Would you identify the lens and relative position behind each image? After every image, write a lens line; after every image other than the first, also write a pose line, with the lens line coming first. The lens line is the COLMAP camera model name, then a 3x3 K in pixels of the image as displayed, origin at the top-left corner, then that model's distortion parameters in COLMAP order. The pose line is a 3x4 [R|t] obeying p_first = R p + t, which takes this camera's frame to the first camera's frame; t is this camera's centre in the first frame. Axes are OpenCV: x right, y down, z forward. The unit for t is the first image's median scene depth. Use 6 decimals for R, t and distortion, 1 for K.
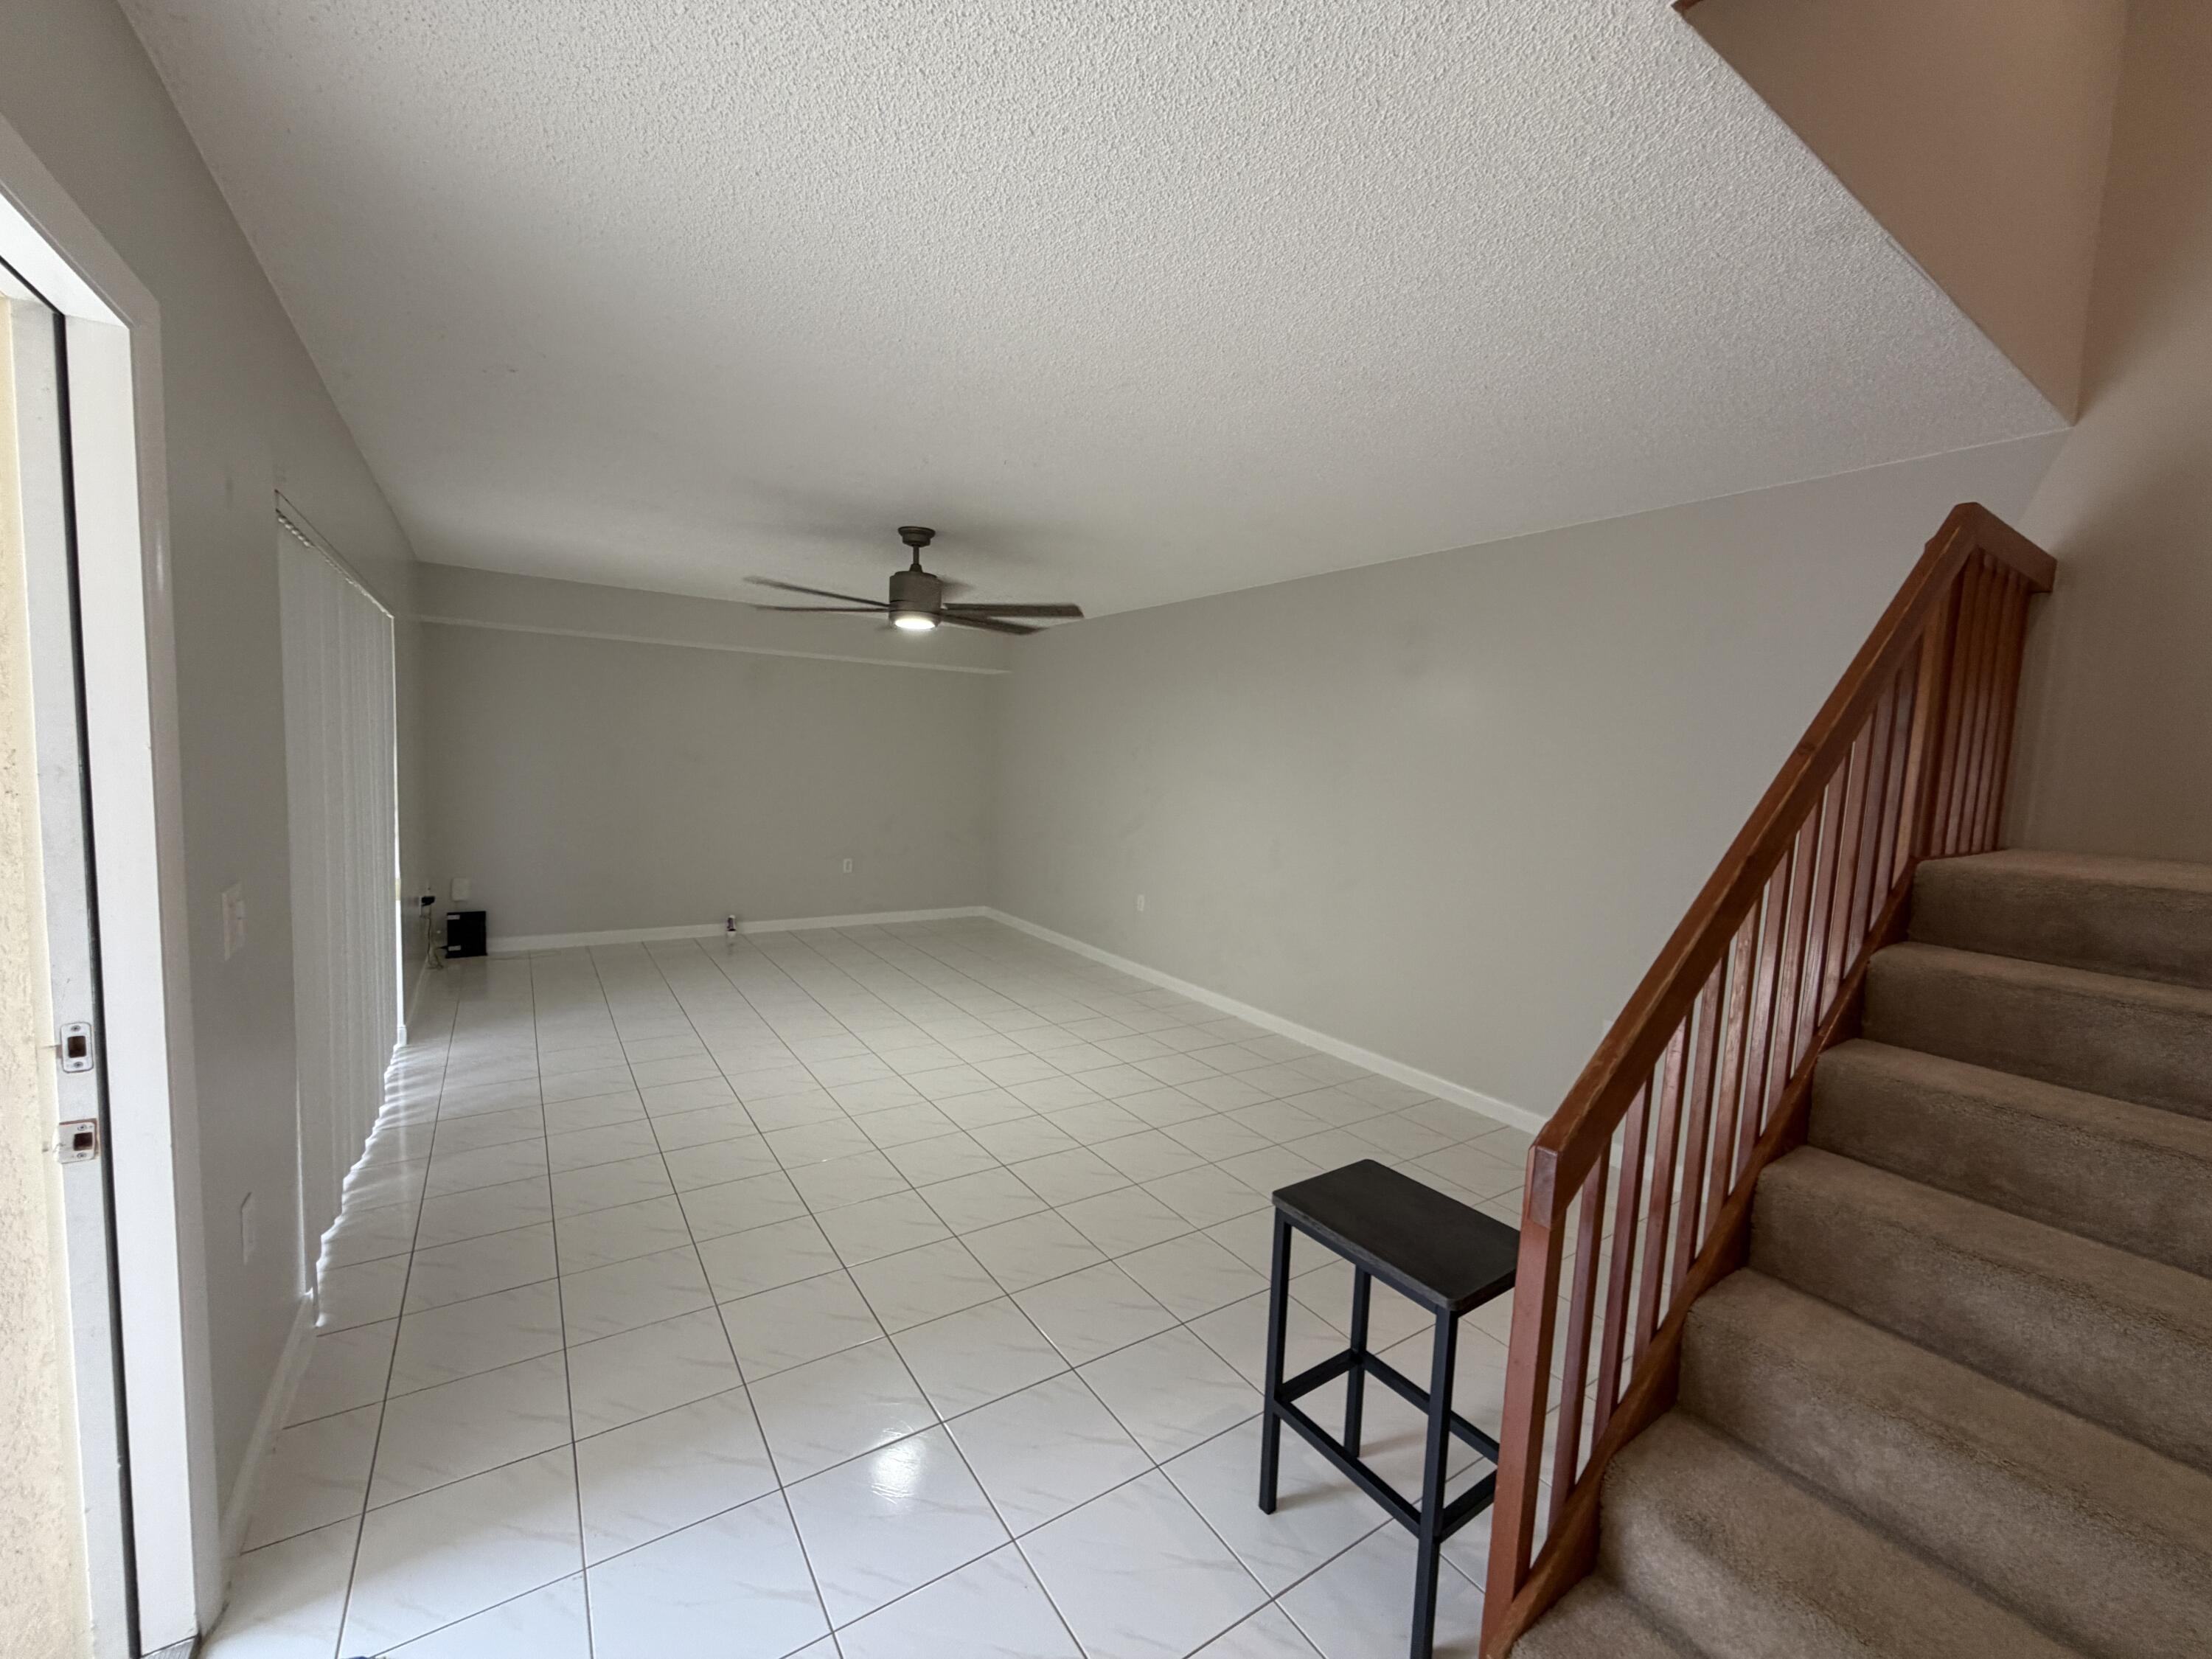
lens RADIAL K [[884.5, 0, 1106.6], [0, 884.5, 829.3], [0, 0, 1]] dist [-0.002636, 0.001143]
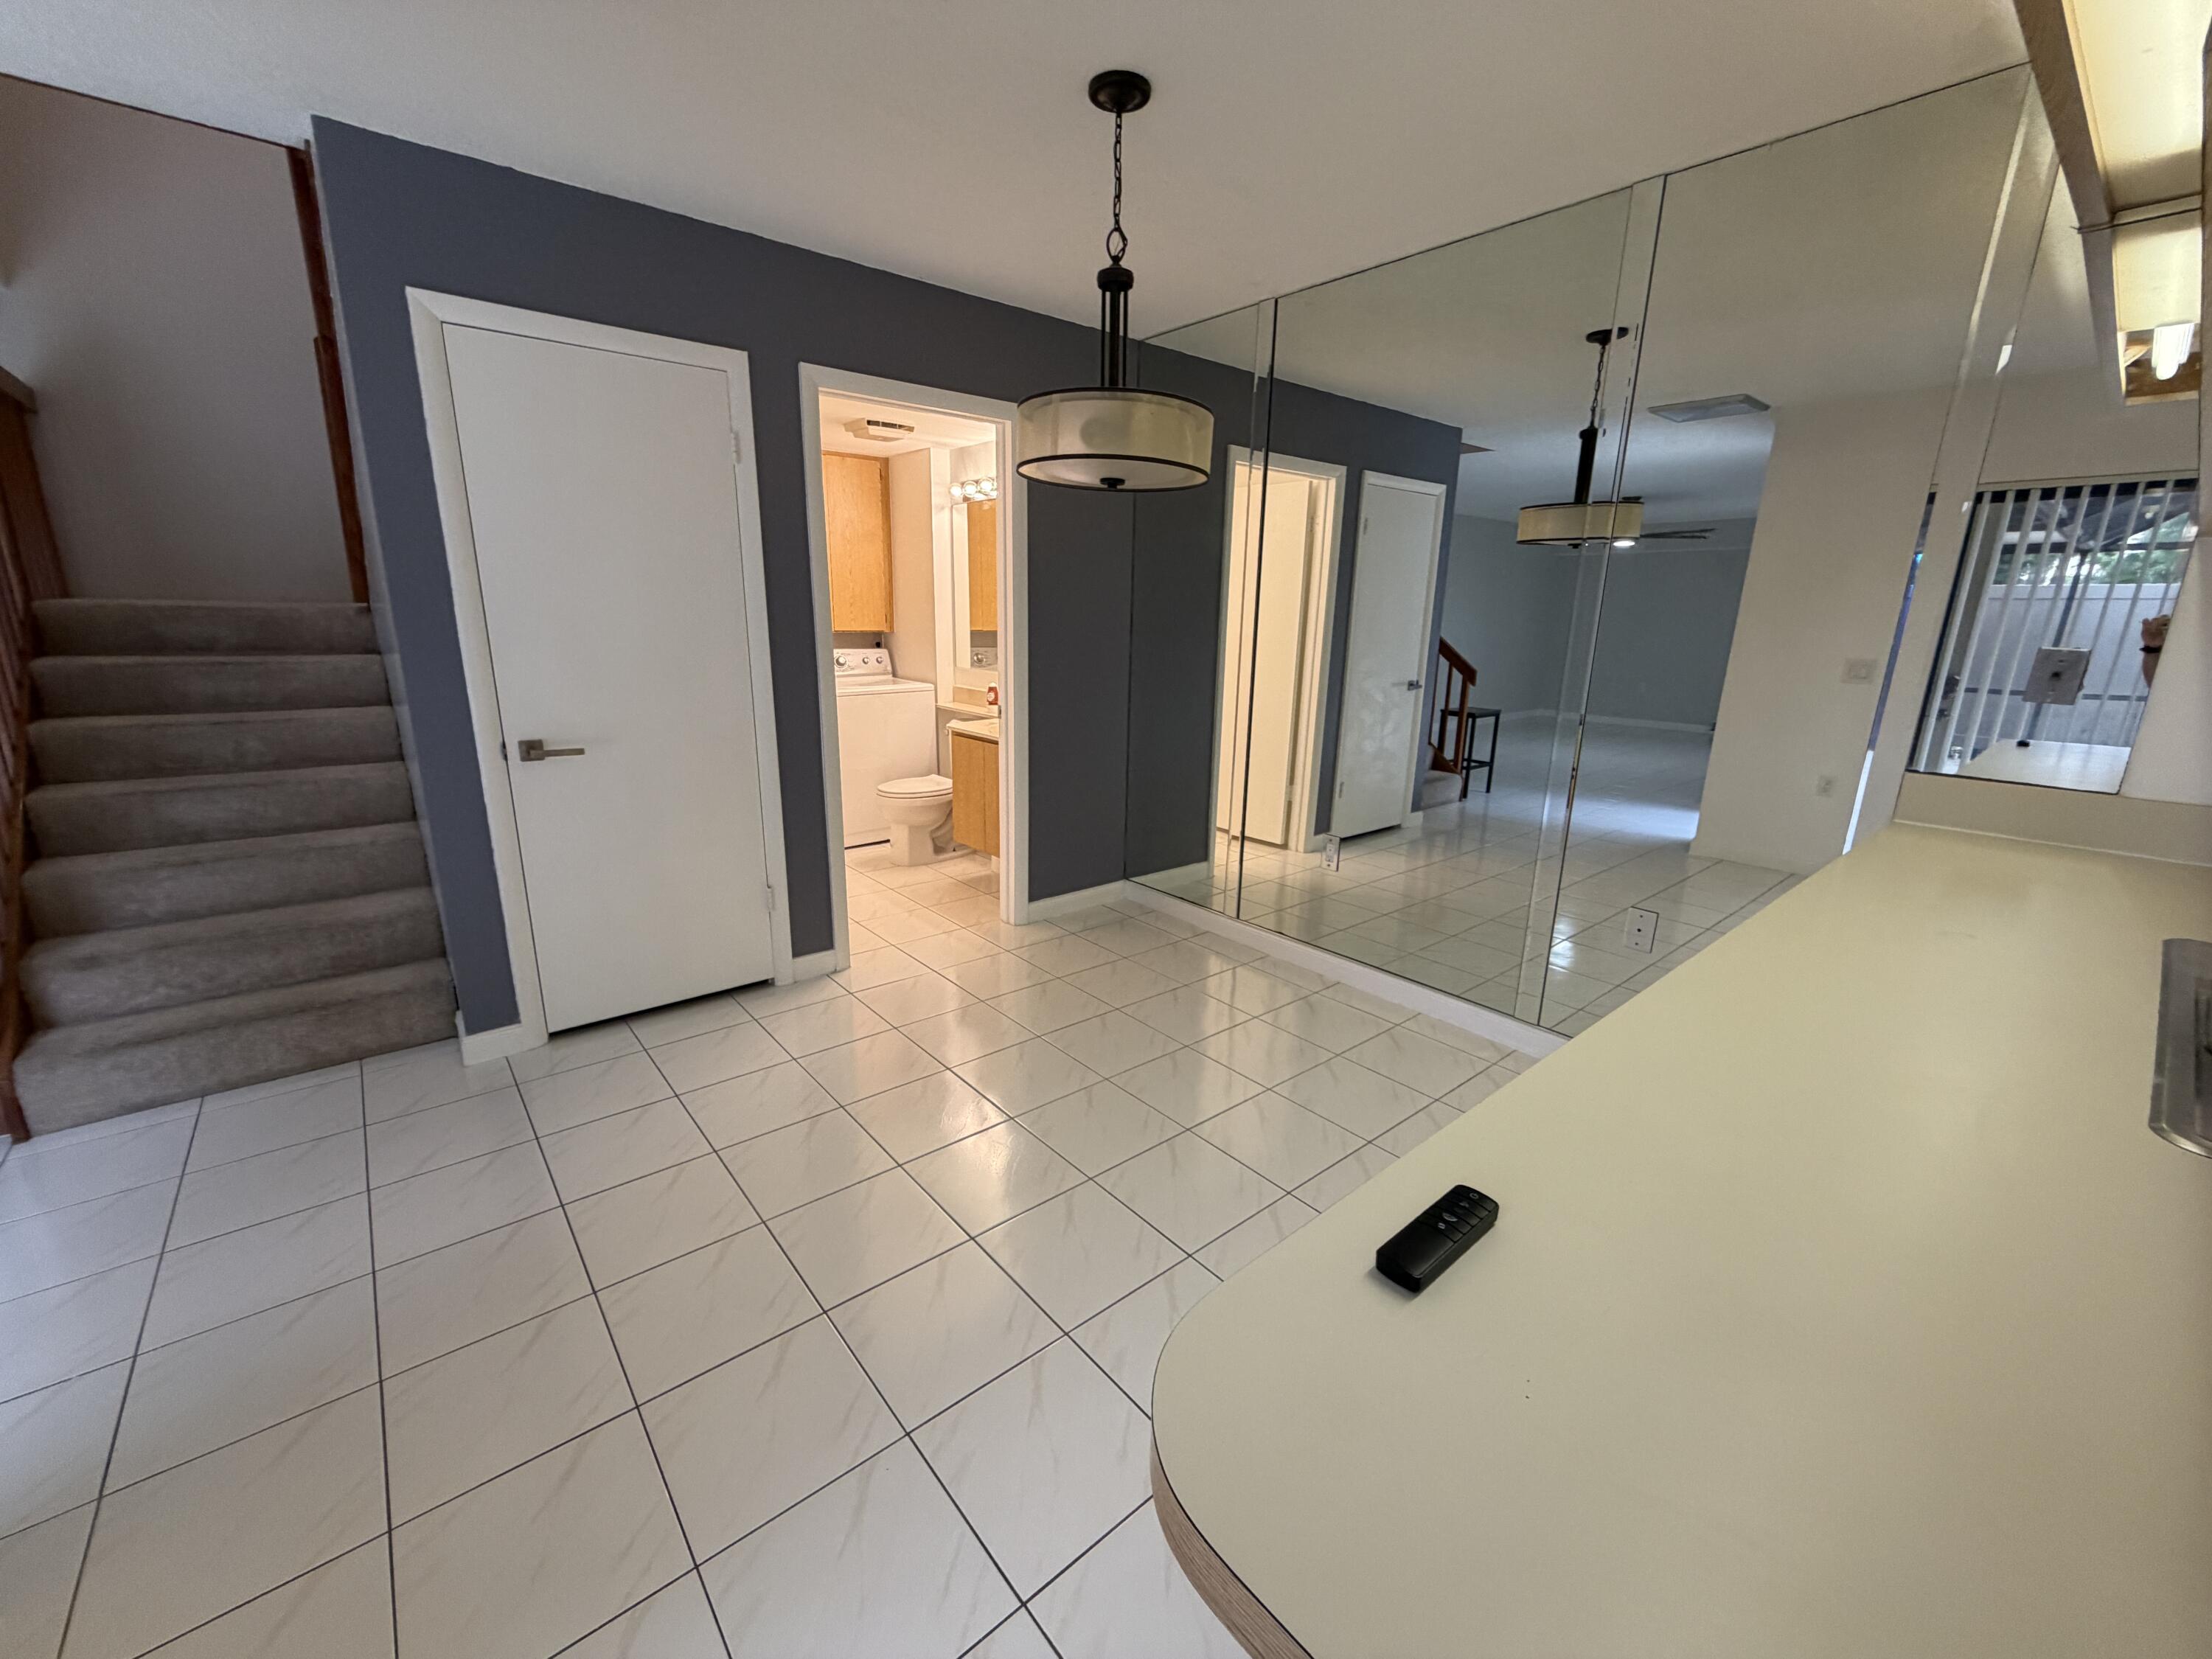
lens RADIAL K [[884.5, 0, 1087.2], [0, 884.5, 835.4], [0, 0, 1]] dist [-0.002636, 0.001143]
pose [[-0.104599, -0.288668, 0.951698, -1.033105], [0.065052, 0.952912, 0.296186, 0.114287], [-0.992385, 0.092891, -0.080895, -0.791188]]
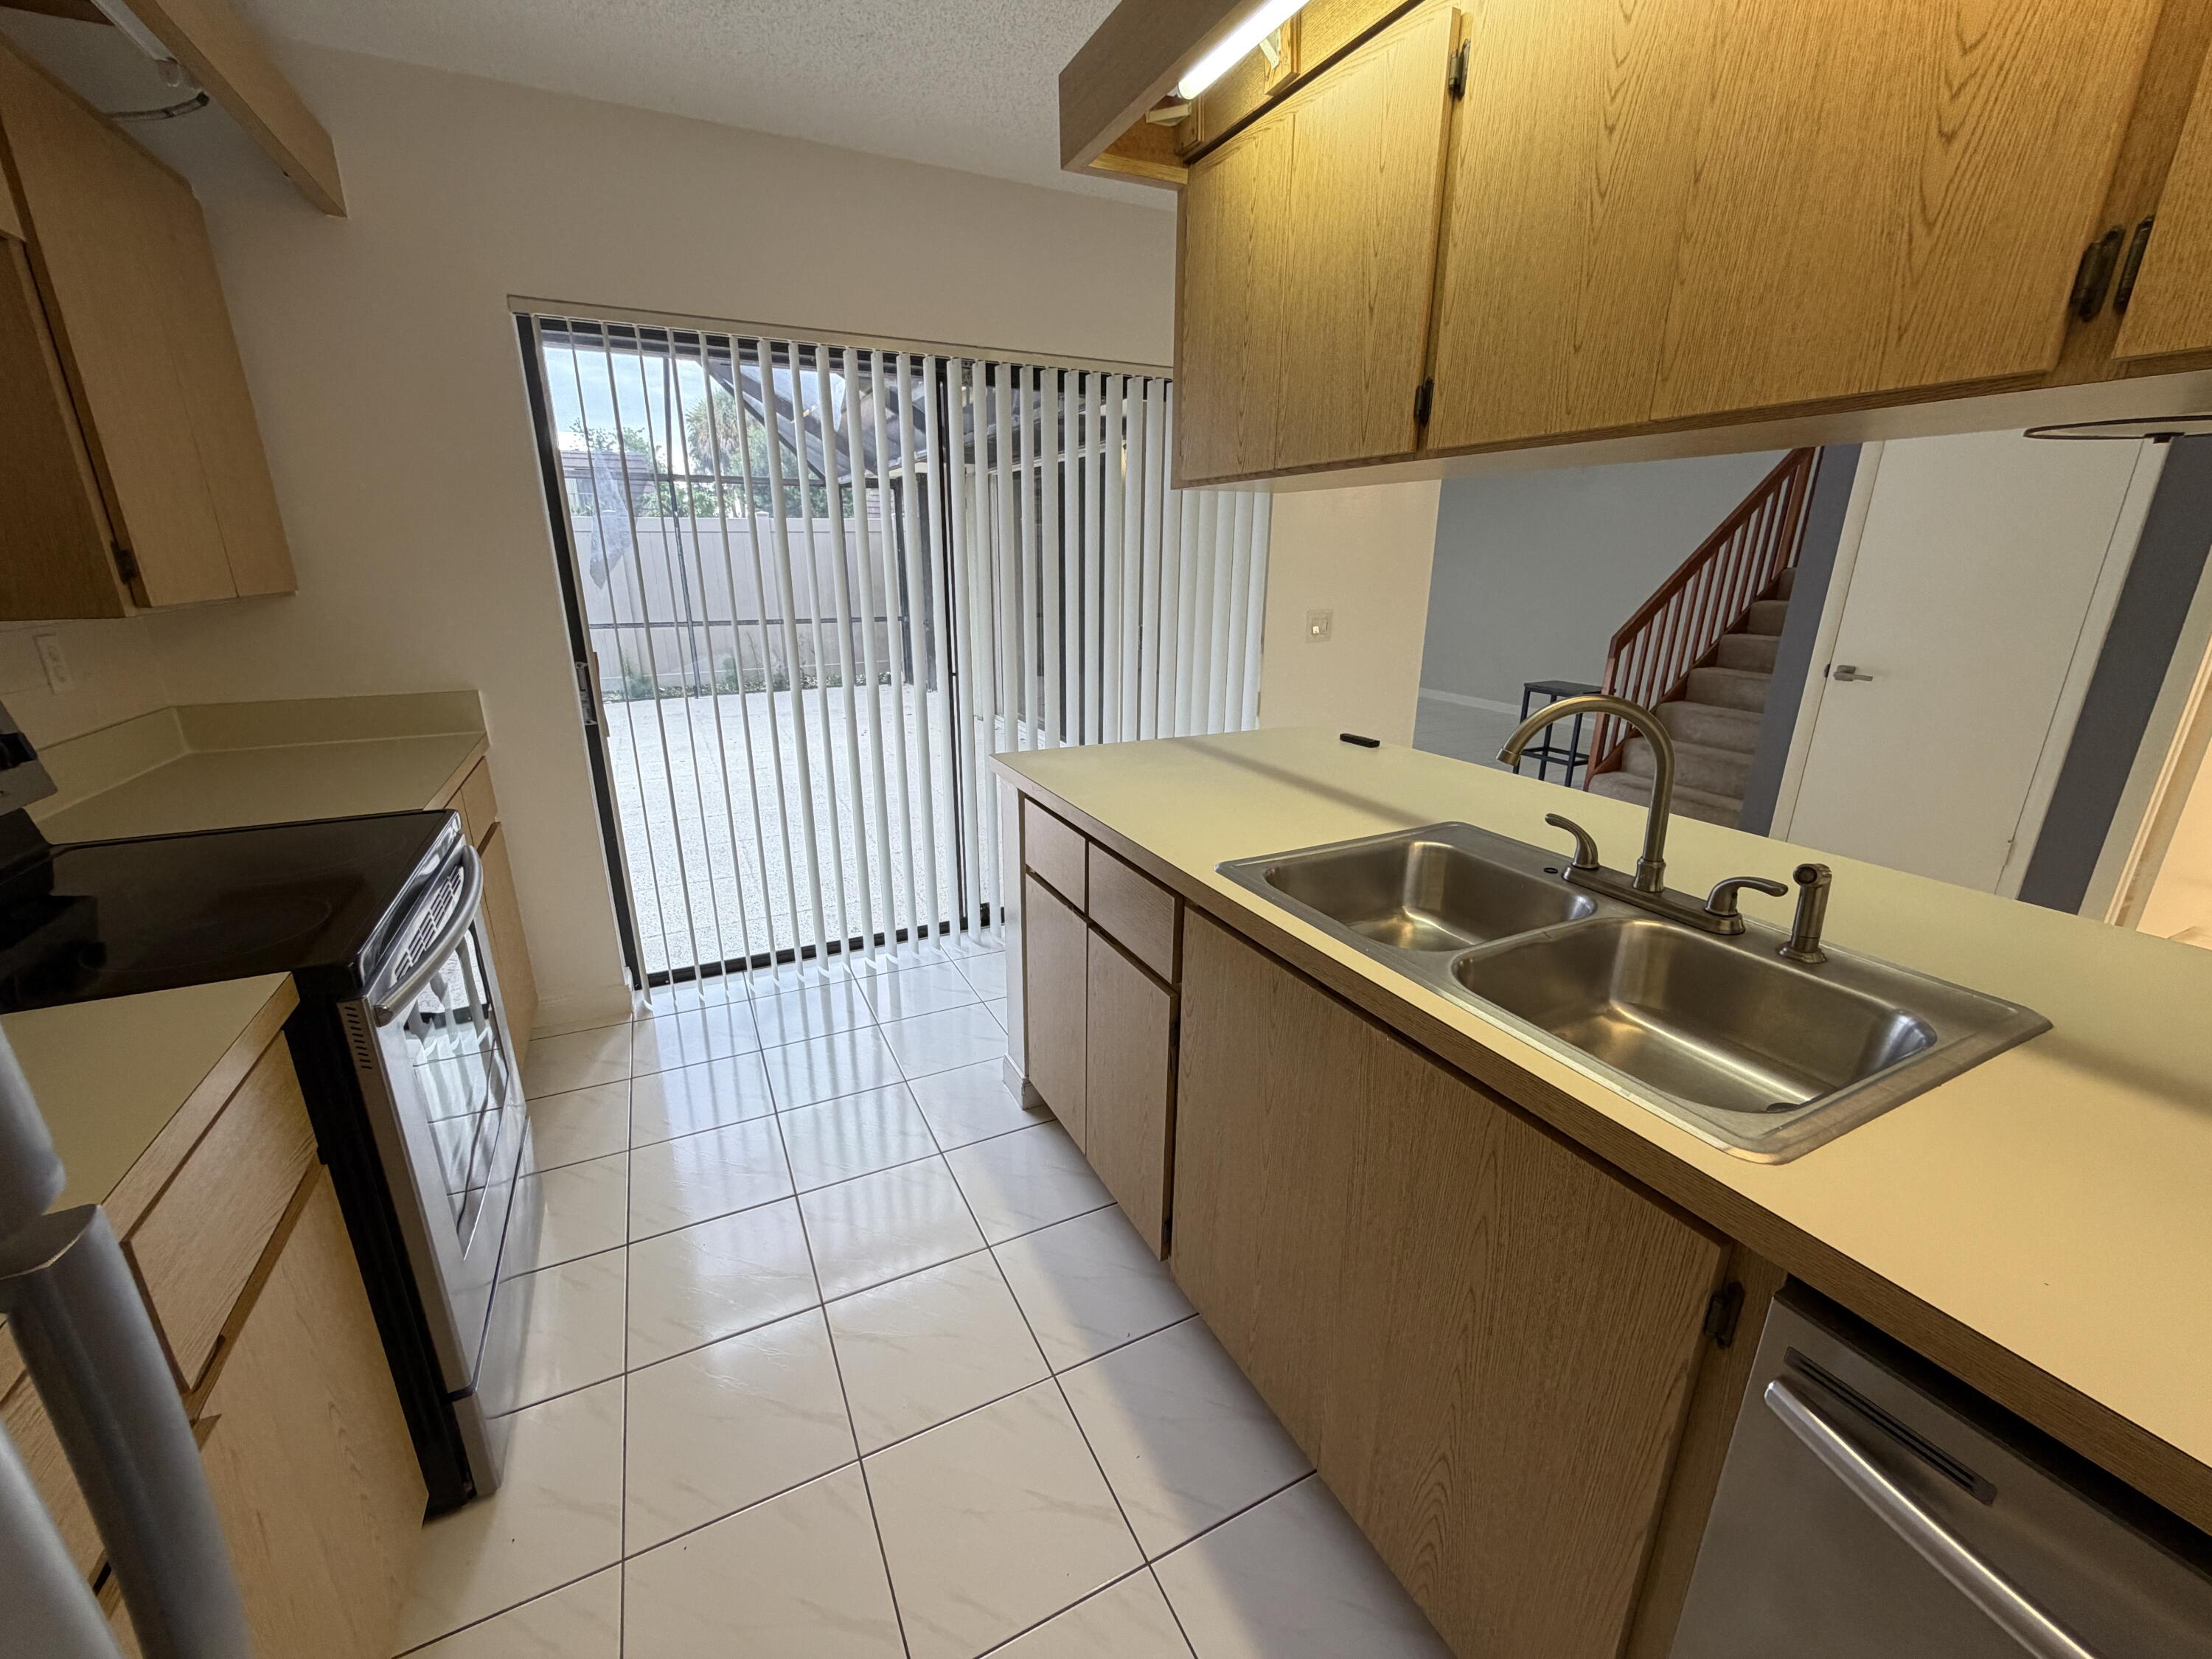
lens RADIAL K [[884.5, 0, 1100.2], [0, 884.5, 828.9], [0, 0, 1]] dist [-0.002636, 0.001143]
pose [[0.990549, 0.002530, -0.137137, -0.941106], [0.026179, 0.977962, 0.207137, 0.252749], [0.134639, -0.208769, 0.968653, -2.545320]]
